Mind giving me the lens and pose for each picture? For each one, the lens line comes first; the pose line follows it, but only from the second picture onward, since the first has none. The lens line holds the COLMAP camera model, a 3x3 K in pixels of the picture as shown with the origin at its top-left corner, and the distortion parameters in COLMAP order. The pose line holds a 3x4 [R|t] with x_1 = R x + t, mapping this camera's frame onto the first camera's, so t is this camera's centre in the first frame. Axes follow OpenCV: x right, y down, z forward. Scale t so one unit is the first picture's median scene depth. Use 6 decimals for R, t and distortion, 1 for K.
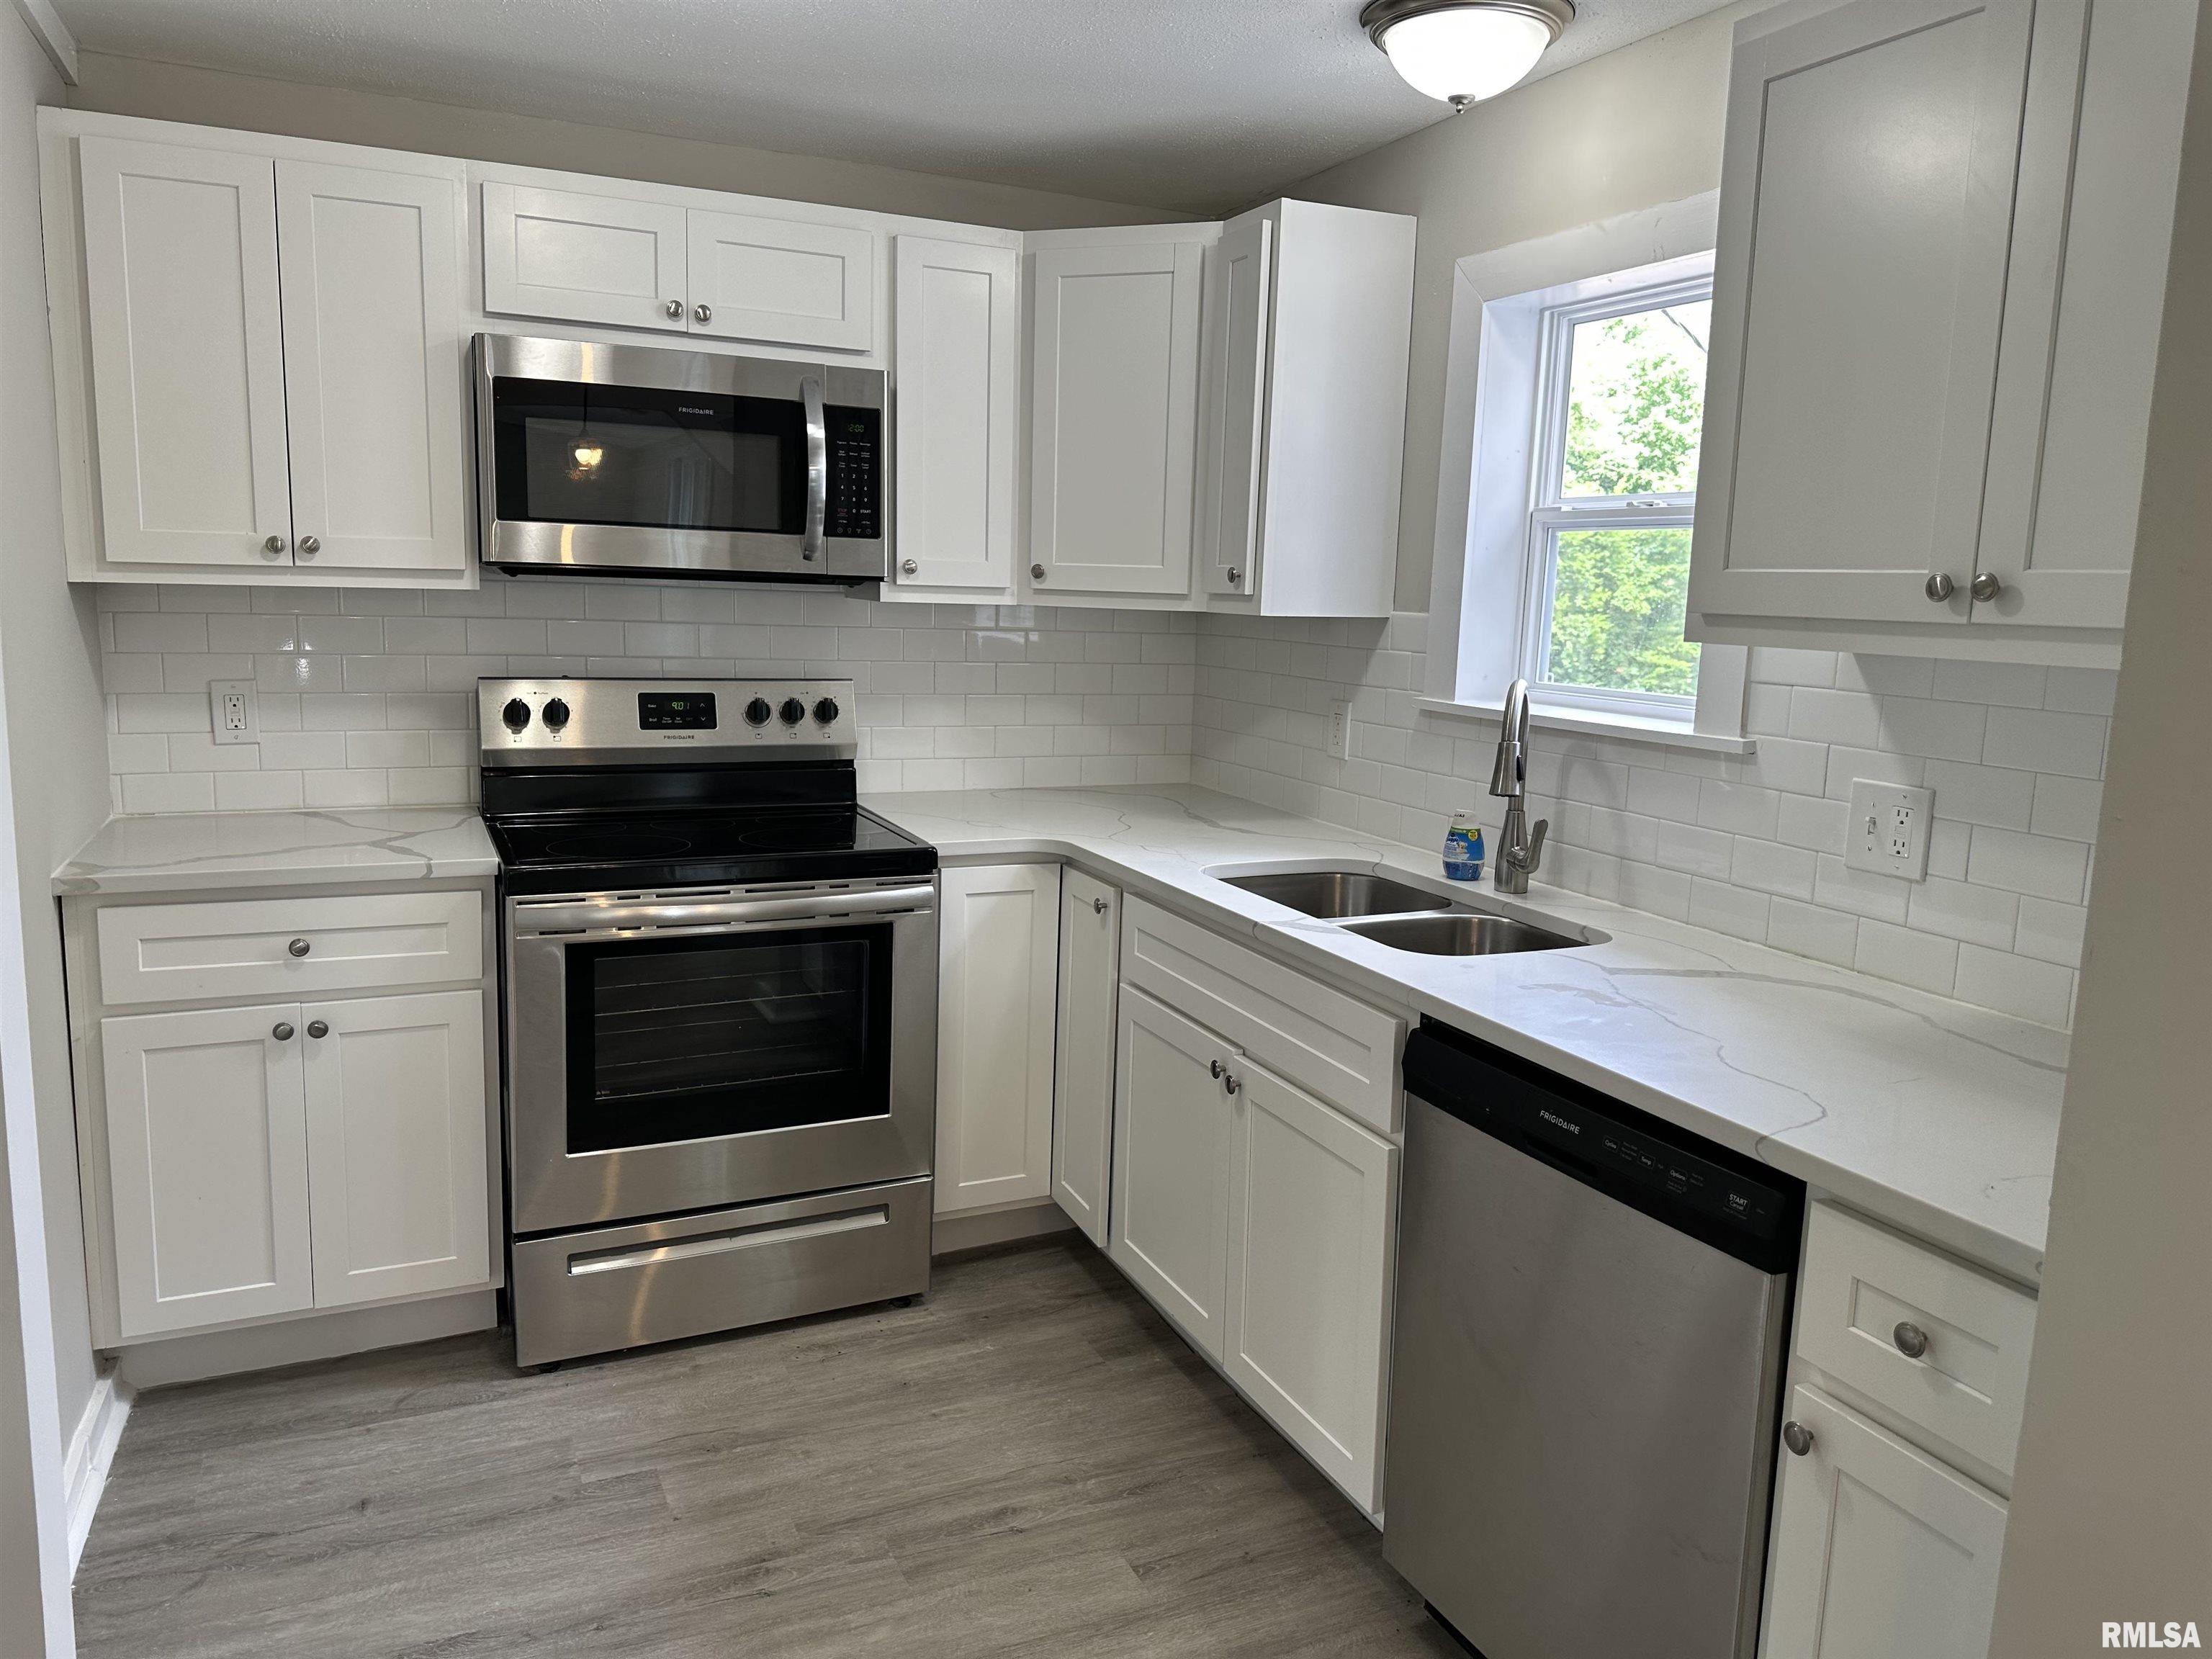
lens RADIAL K [[1583.9, 0, 1106.0], [0, 1583.9, 829.5], [0, 0, 1]] dist [0.108460, -0.159153]
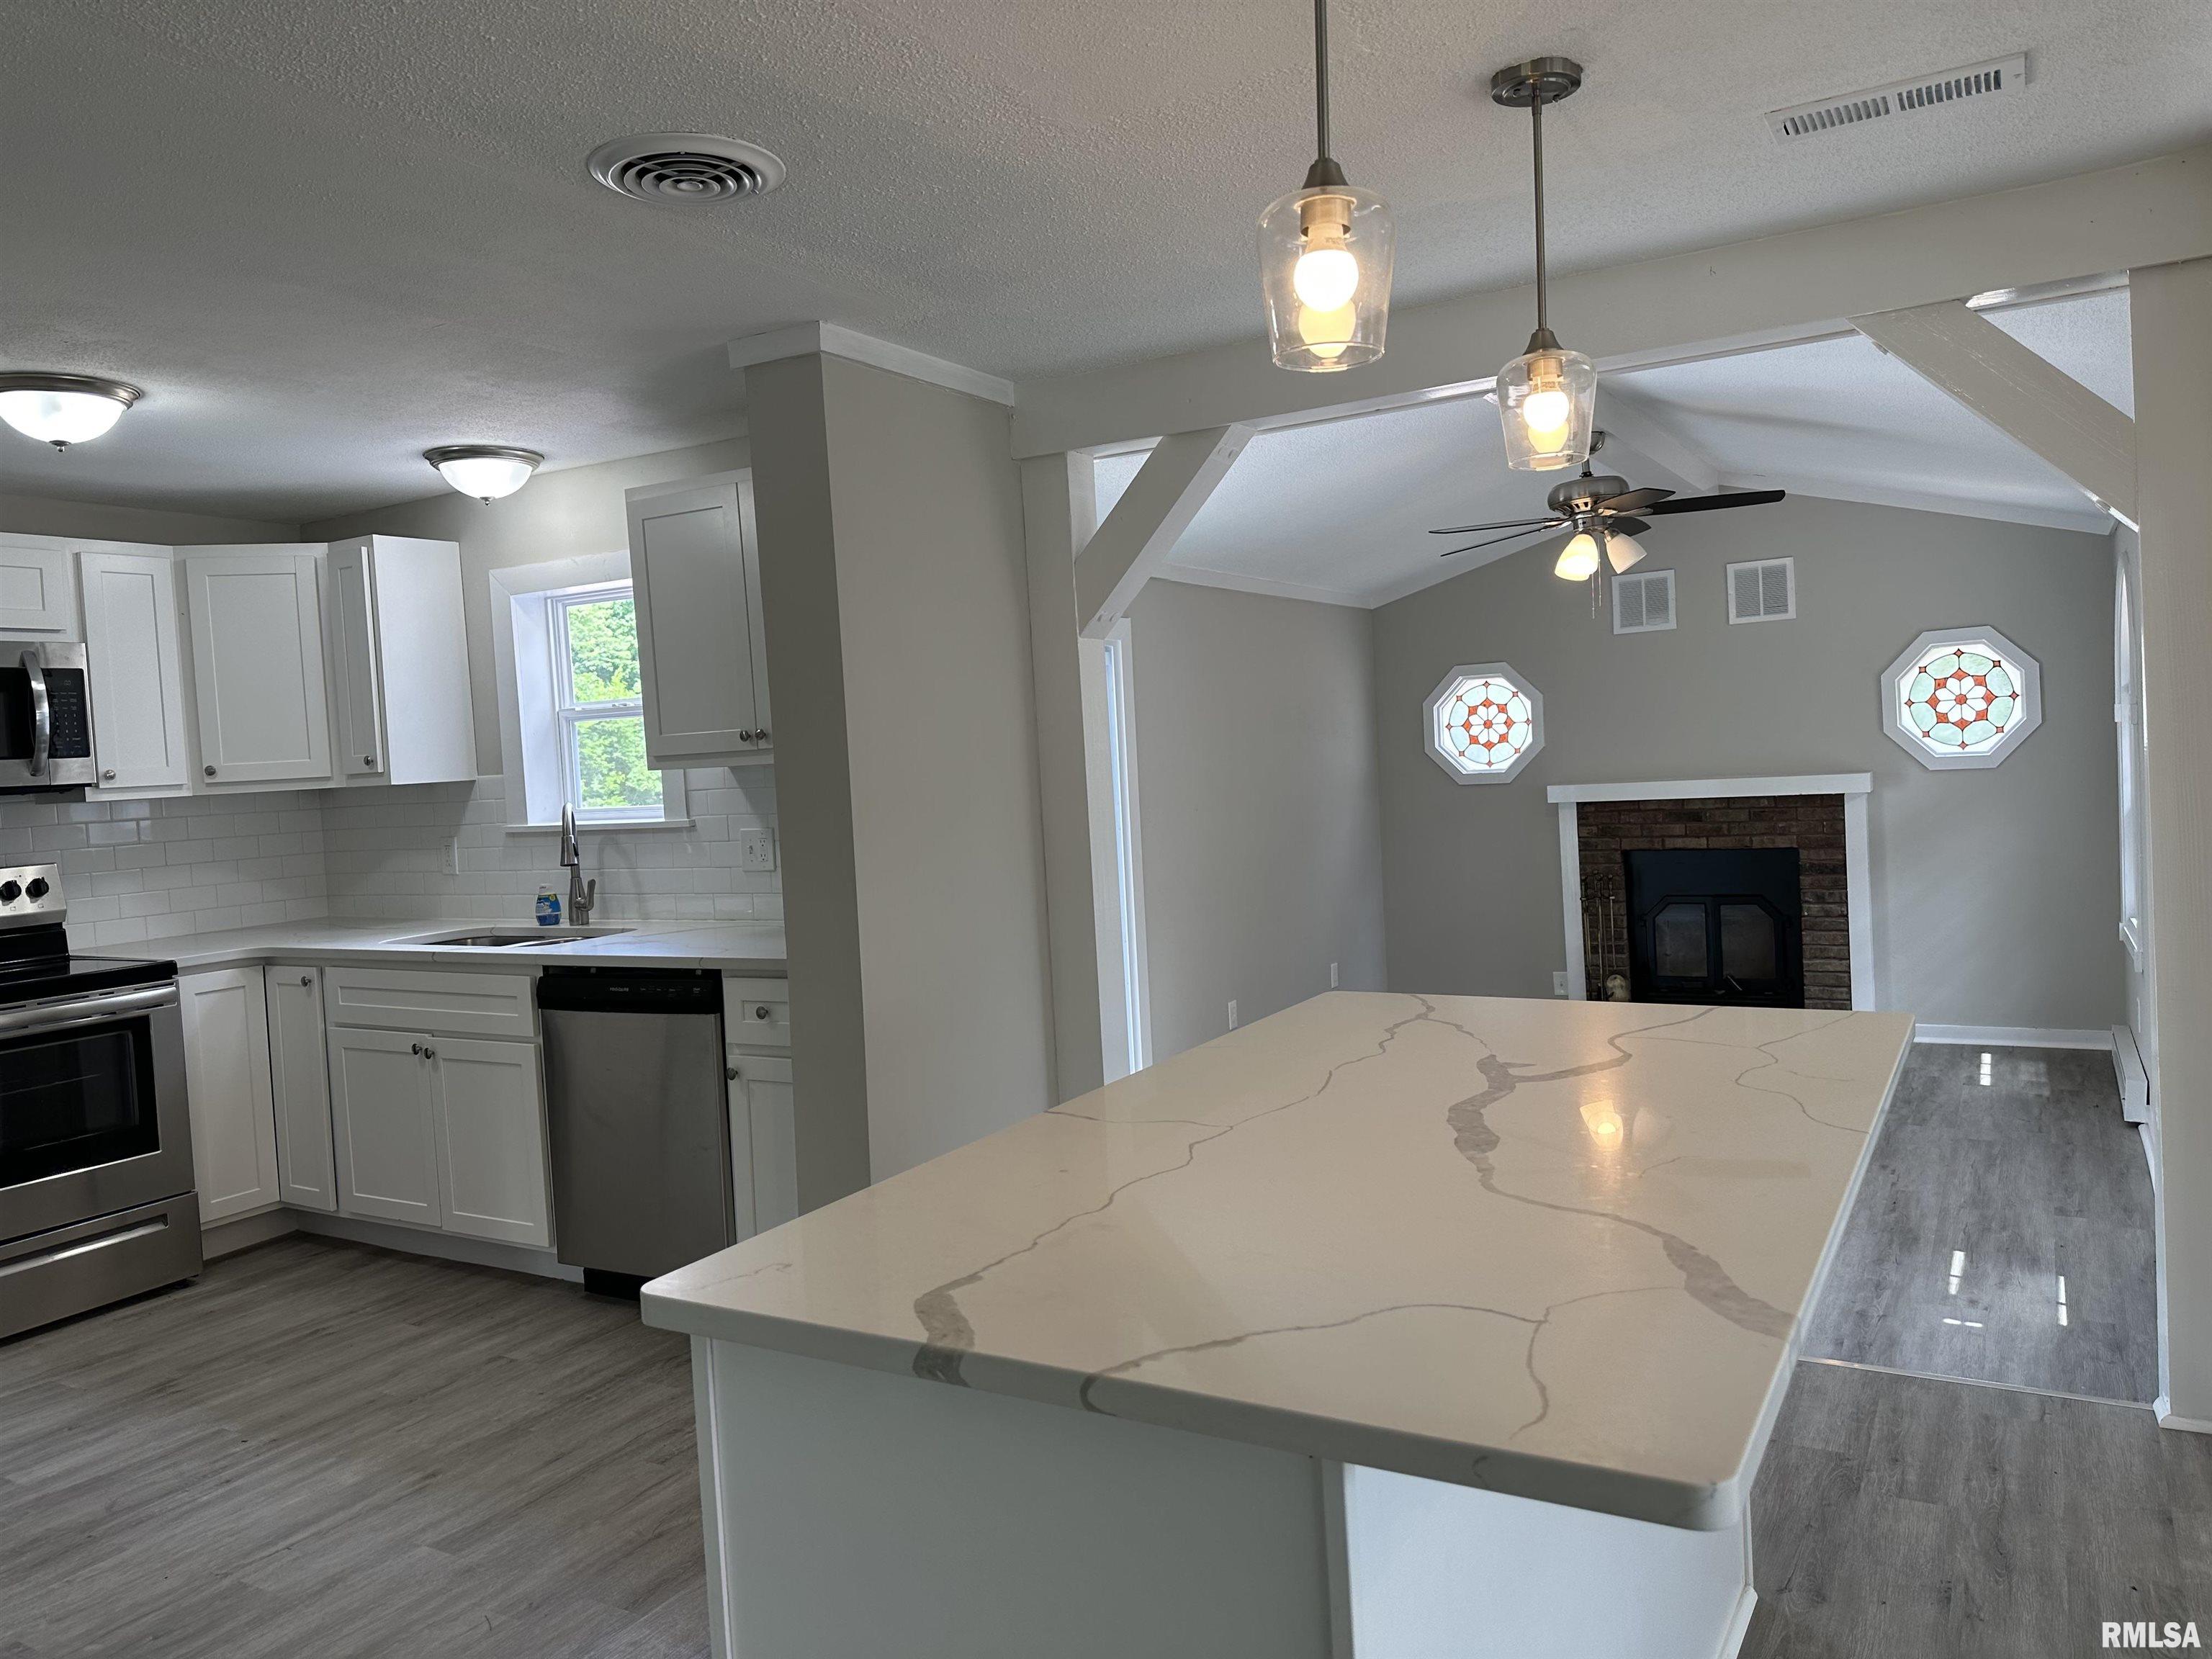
lens RADIAL K [[1583.0, 0, 1150.5], [0, 1583.0, 820.4], [0, 0, 1]] dist [0.053047, -0.079951]
pose [[0.809542, -0.101555, 0.578212, -0.215344], [0.169401, 0.983438, -0.064447, 0.131780], [-0.562091, 0.150122, 0.813337, -0.716475]]
